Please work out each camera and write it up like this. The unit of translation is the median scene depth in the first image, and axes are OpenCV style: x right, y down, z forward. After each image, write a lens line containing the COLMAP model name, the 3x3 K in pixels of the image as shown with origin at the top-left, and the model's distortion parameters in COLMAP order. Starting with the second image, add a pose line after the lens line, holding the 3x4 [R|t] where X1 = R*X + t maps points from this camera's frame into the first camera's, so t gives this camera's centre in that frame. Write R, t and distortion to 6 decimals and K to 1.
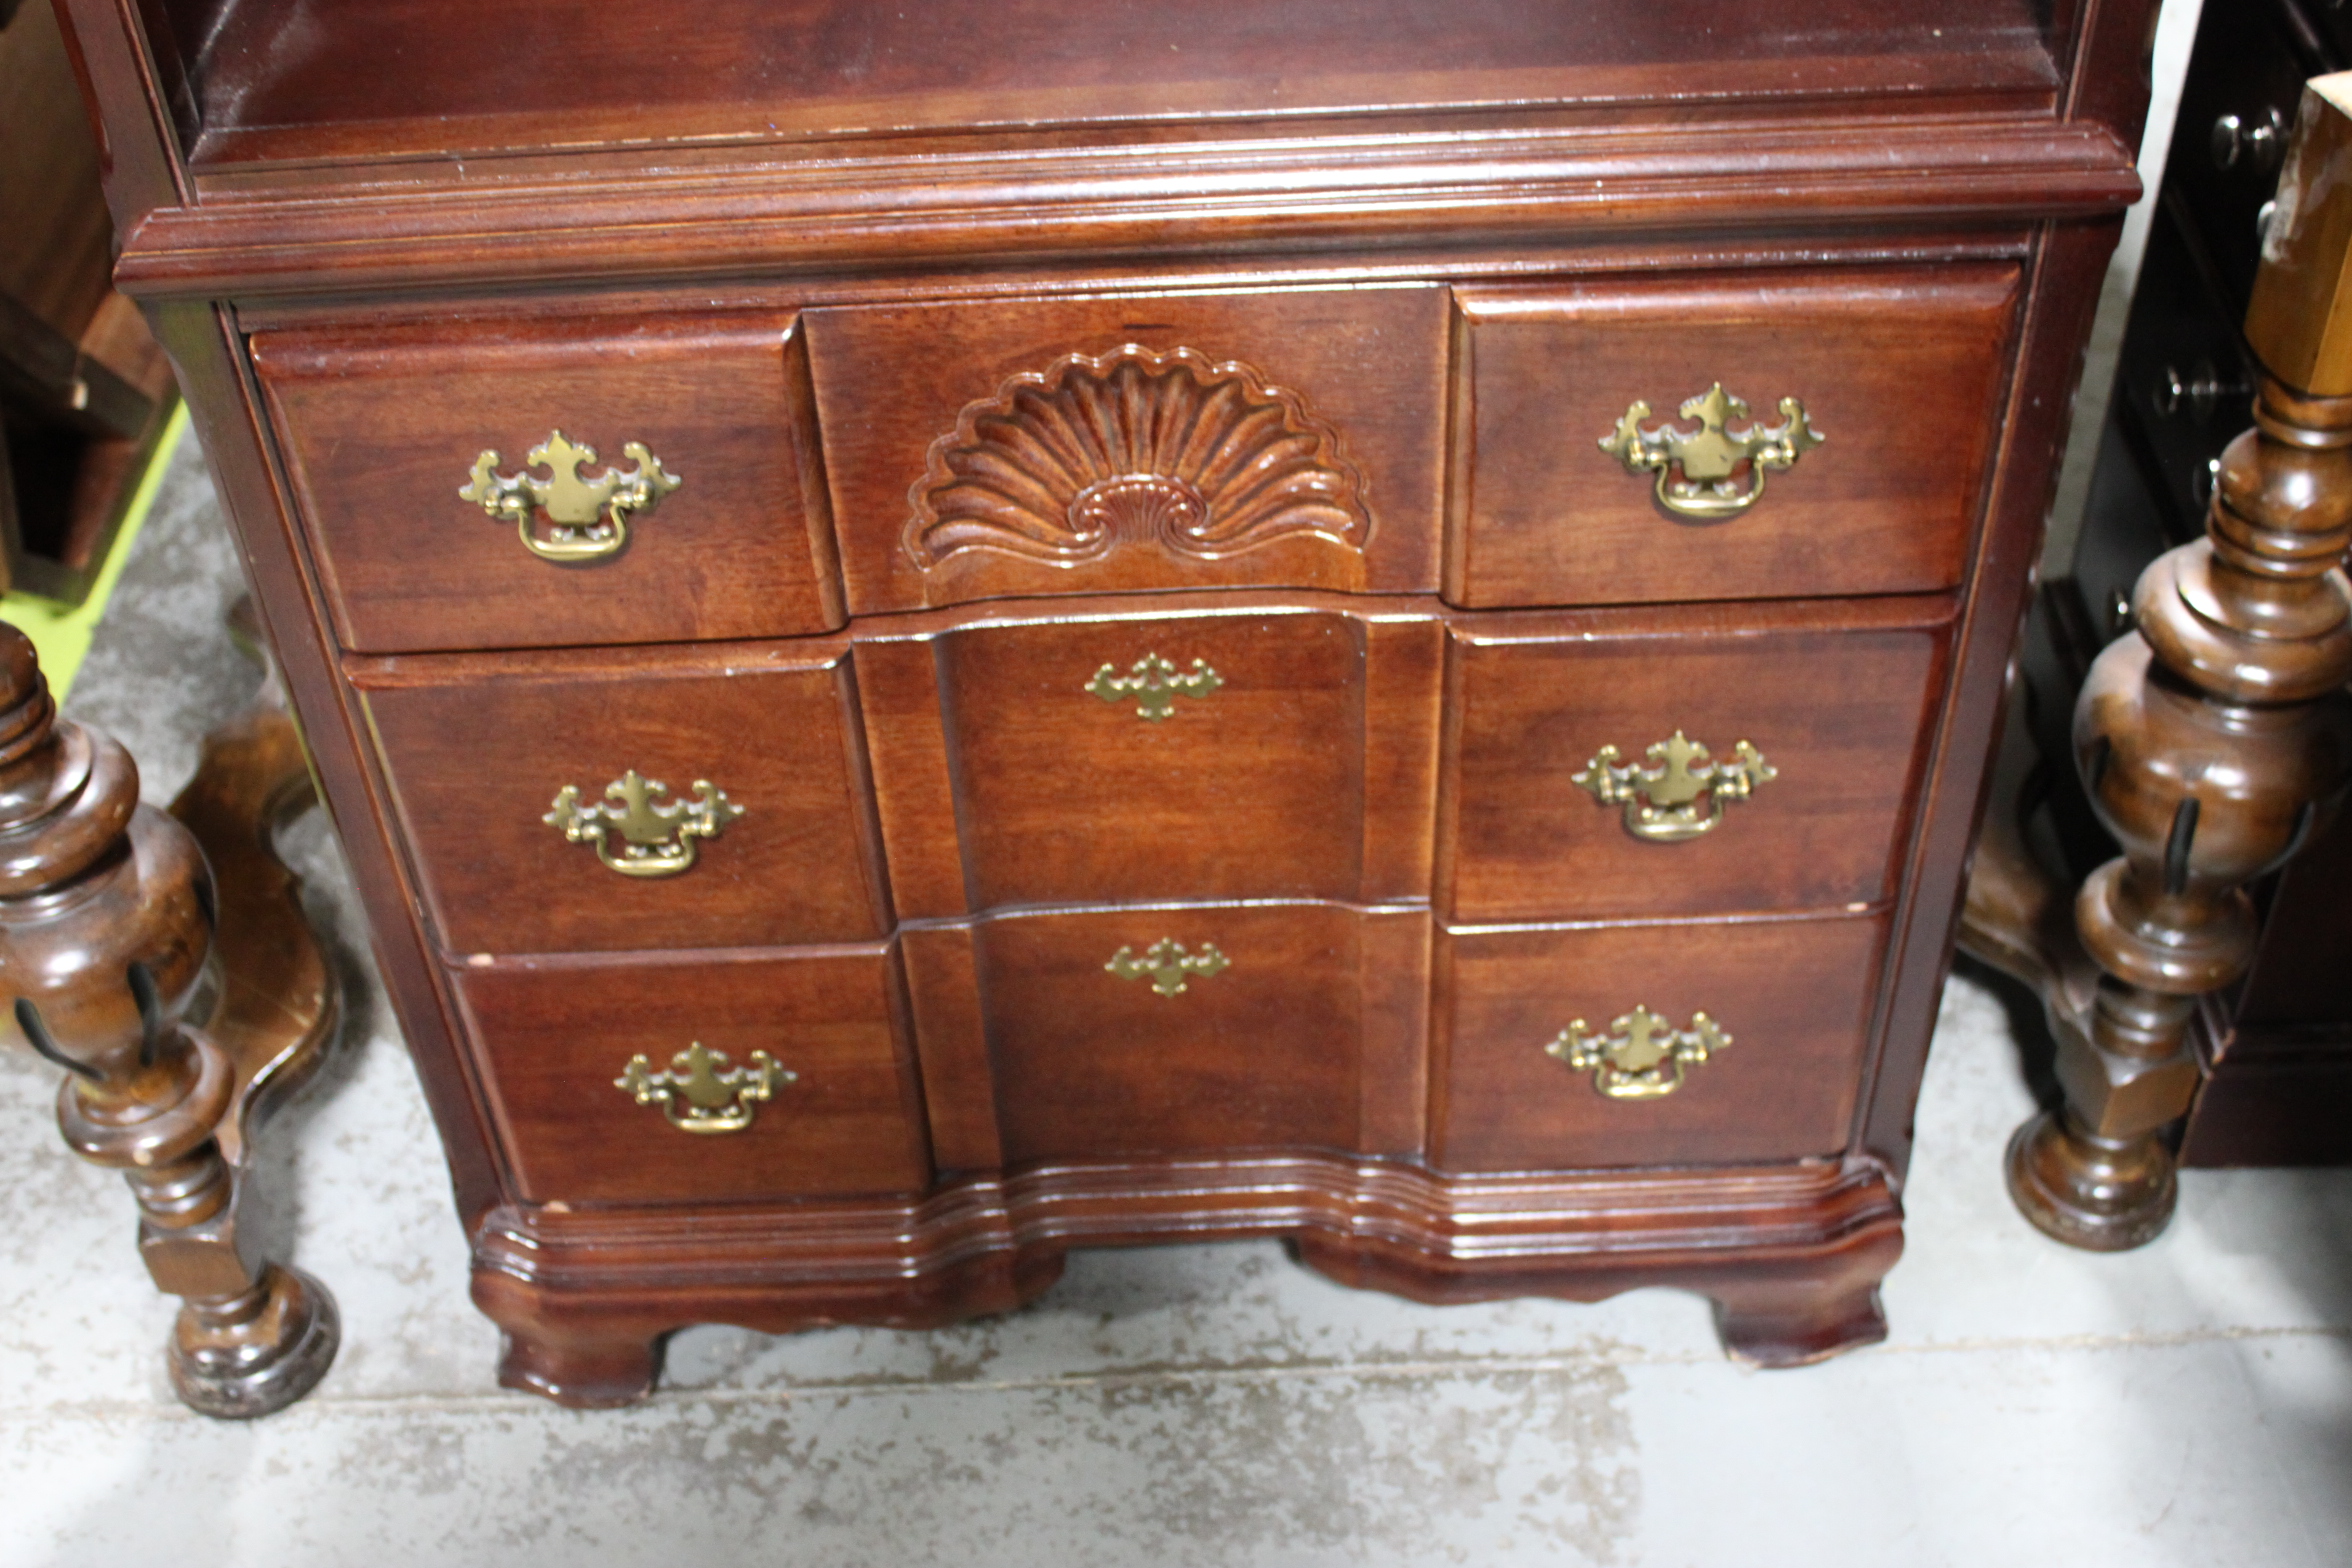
lens RADIAL K [[2623.9, 0, 1176.0], [0, 2623.9, 784.0], [0, 0, 1]] dist [-0.069688, 0.013125]
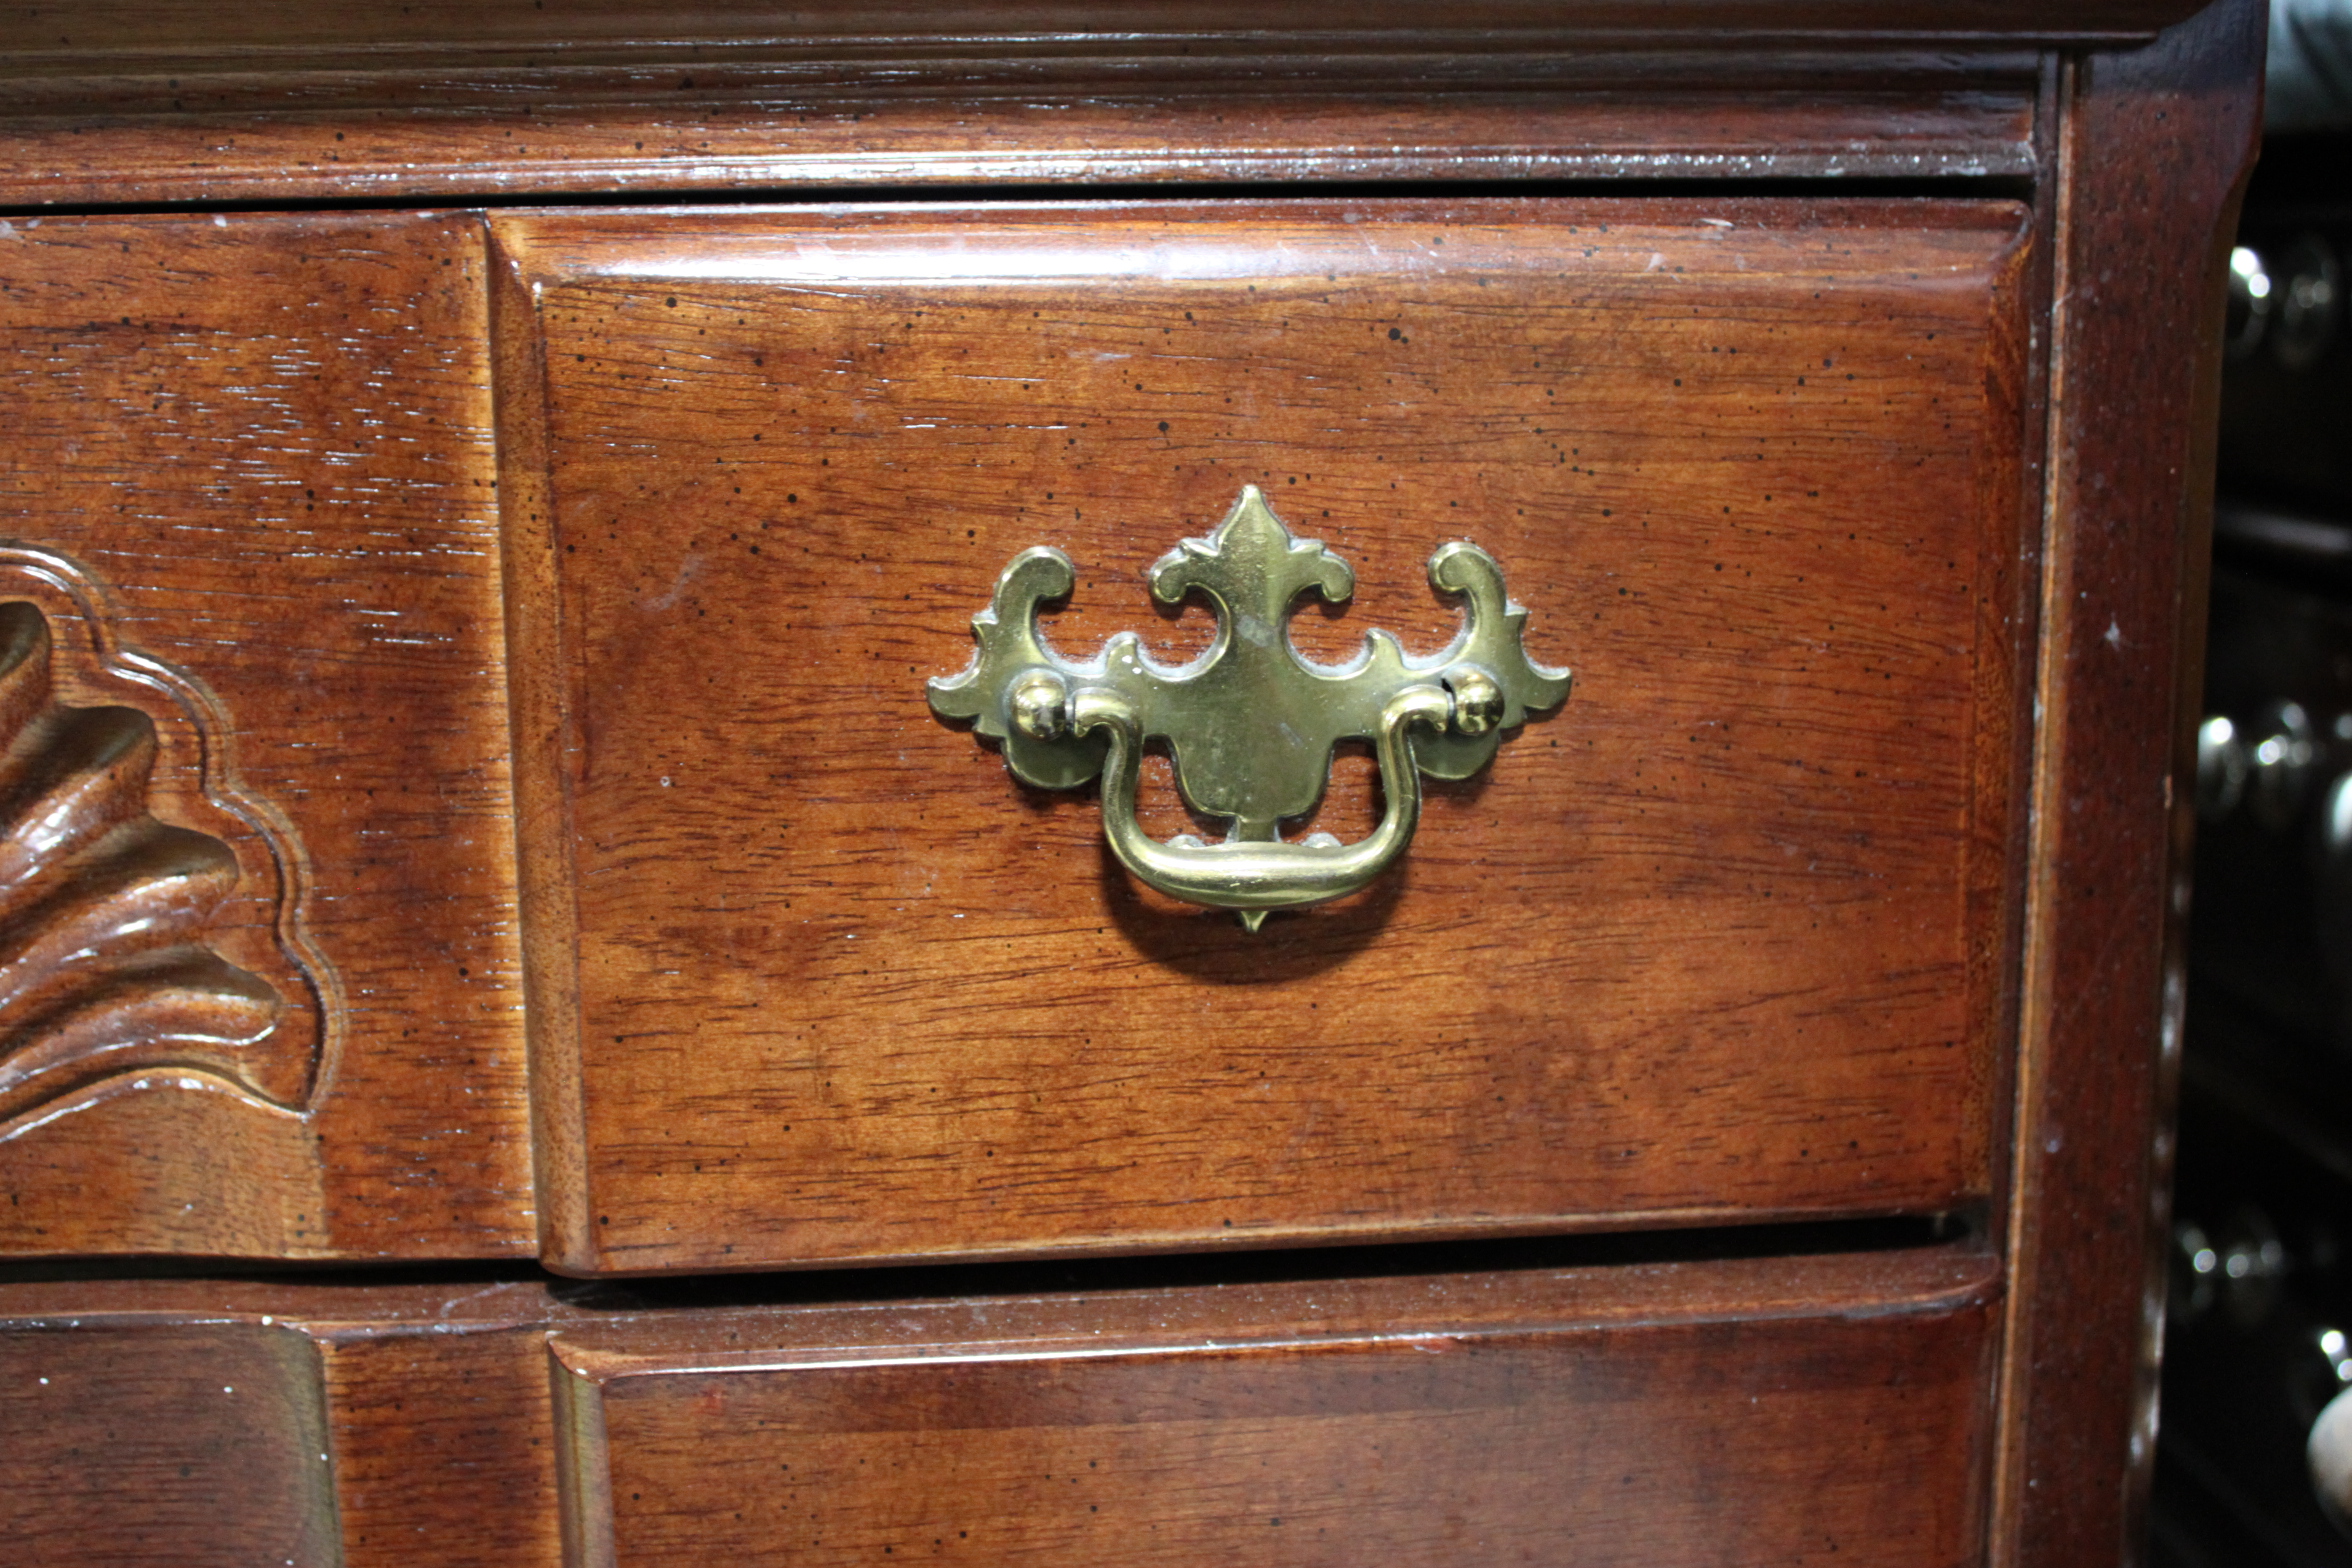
lens RADIAL K [[2623.9, 0, 1176.0], [0, 2623.9, 784.0], [0, 0, 1]] dist [-0.069688, 0.013125]
pose [[0.994834, 0.015506, 0.100320, 0.144977], [0.041357, 0.840611, -0.540058, 0.062858], [-0.092704, 0.541417, 0.835627, 0.649183]]
